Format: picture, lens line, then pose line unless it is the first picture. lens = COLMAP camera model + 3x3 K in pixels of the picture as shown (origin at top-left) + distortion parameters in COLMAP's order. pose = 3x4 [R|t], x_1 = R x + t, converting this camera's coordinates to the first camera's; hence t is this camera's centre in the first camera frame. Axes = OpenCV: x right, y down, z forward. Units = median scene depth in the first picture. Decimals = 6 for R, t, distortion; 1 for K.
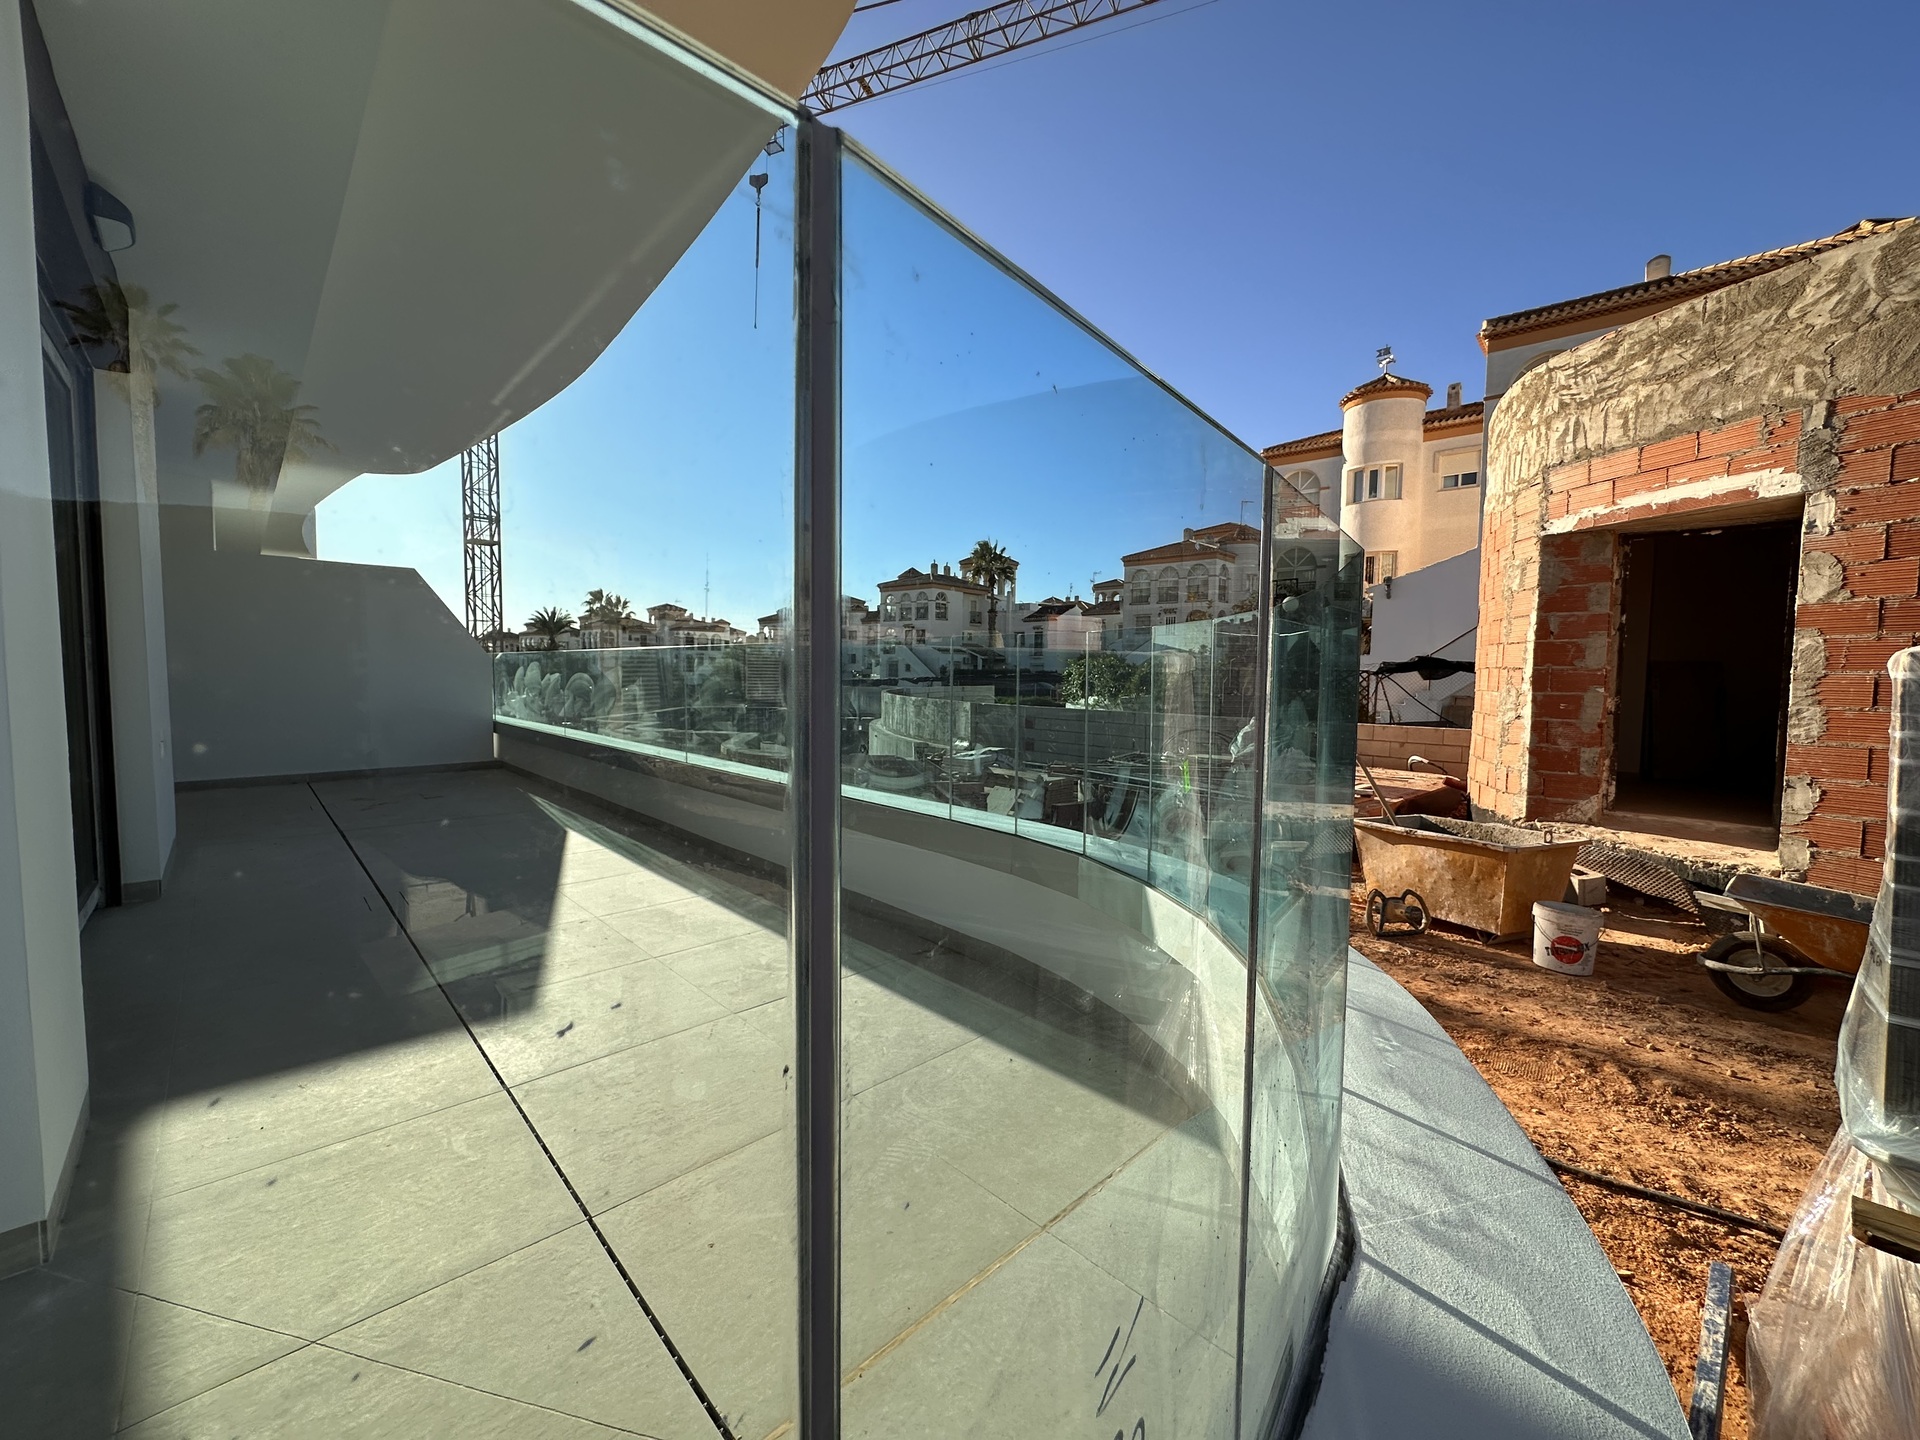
lens RADIAL K [[766.9, 0, 960.0], [0, 766.9, 720.0], [0, 0, 1]] dist [-0.000126, -0.000029]
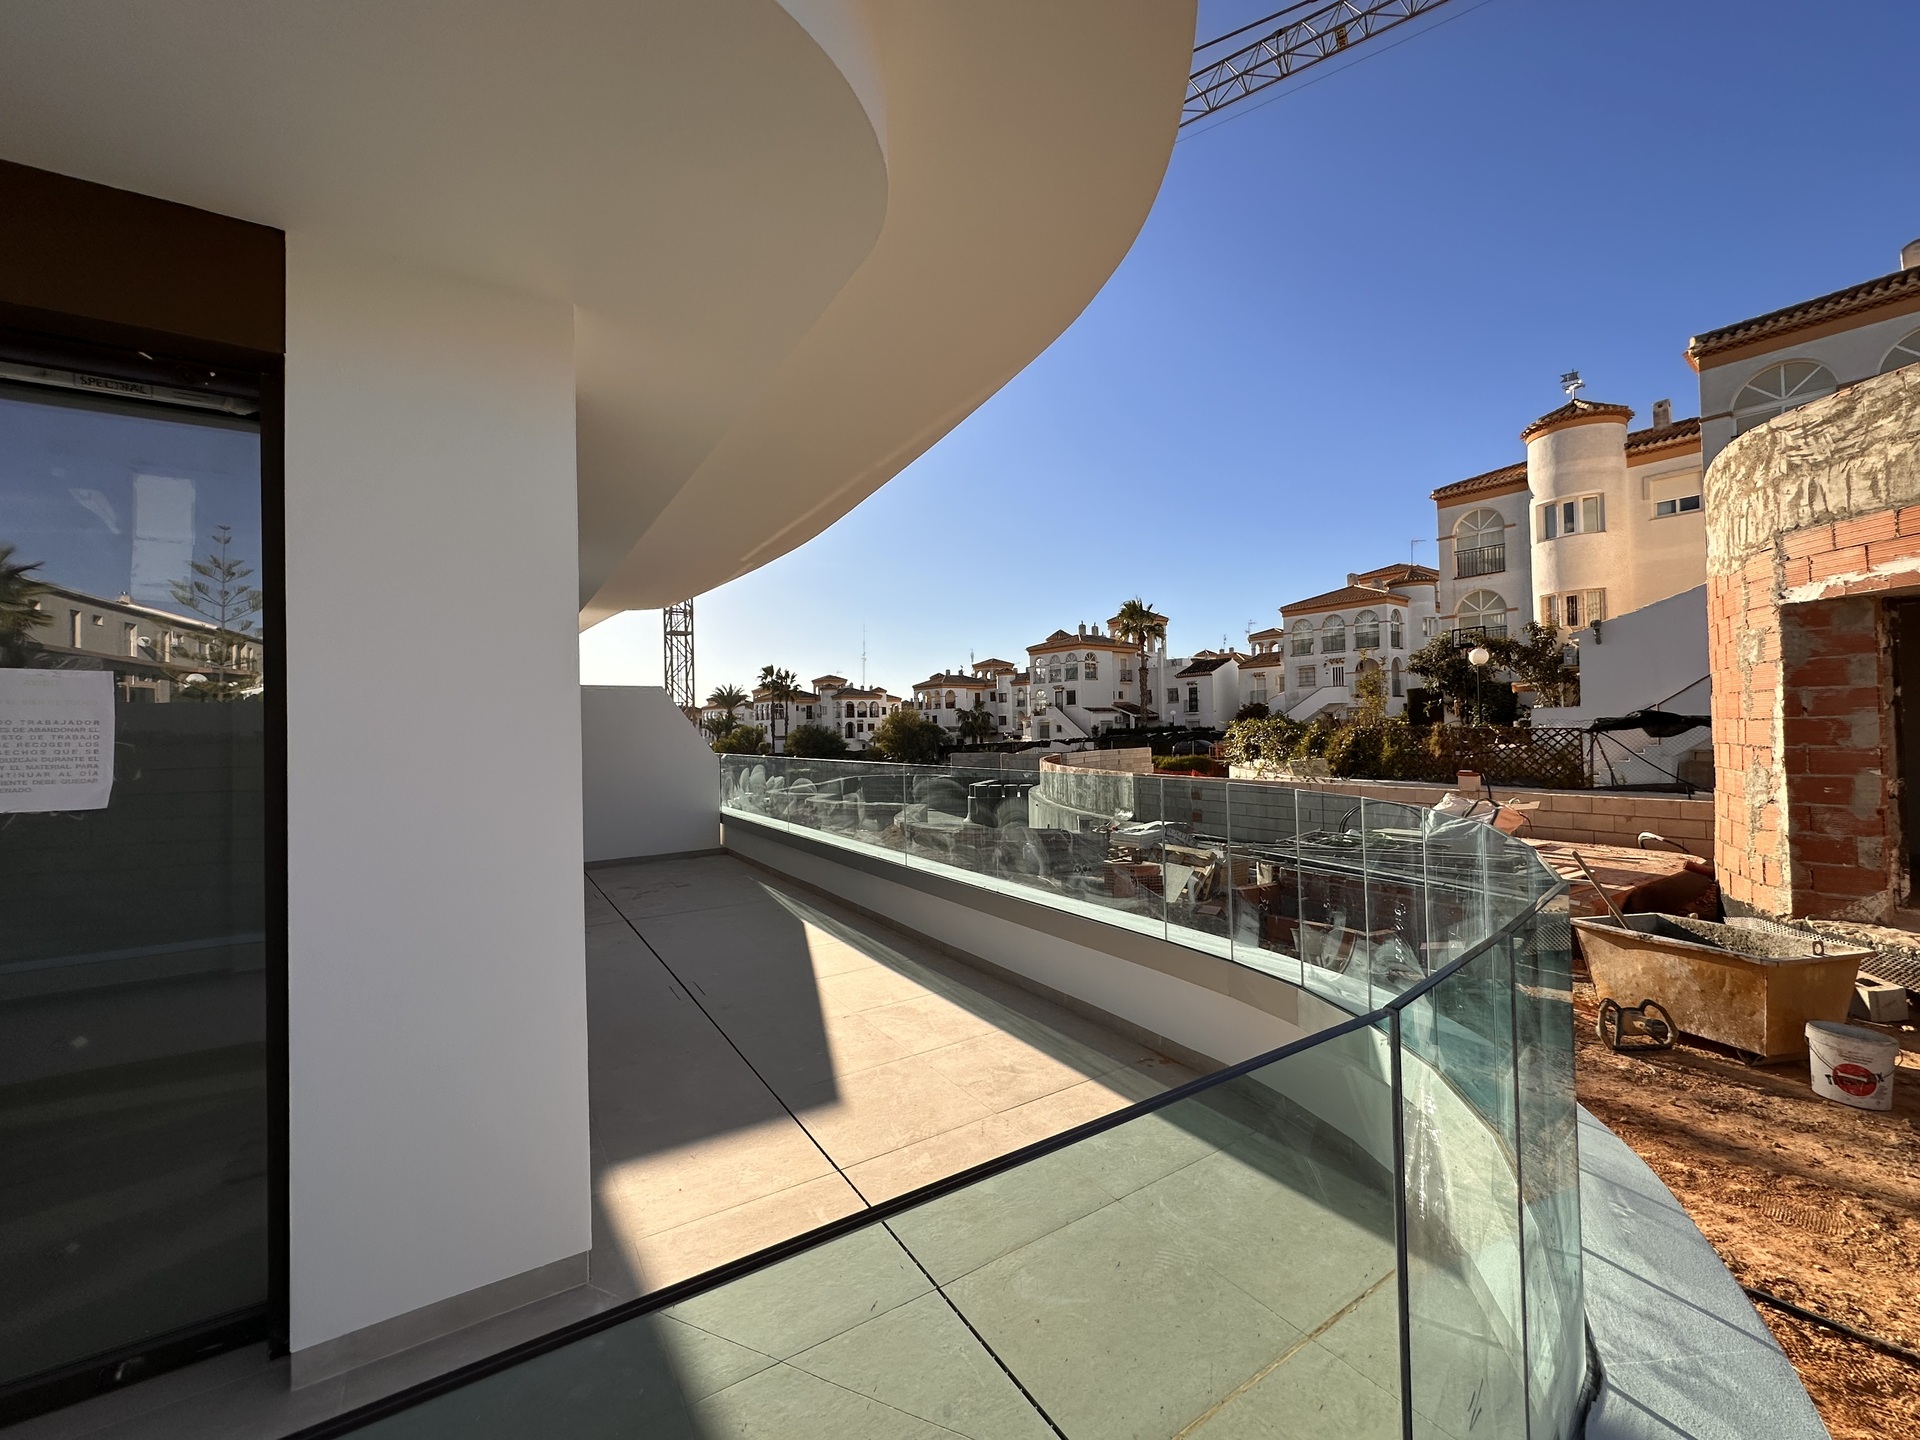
lens RADIAL K [[765.6, 0, 960.0], [0, 765.6, 720.0], [0, 0, 1]] dist [-0.001523, 0.000574]
pose [[0.980898, -0.035732, -0.191213, -0.037850], [0.021115, 0.996734, -0.077942, -0.049722], [0.193374, 0.072415, 0.978449, -0.079184]]
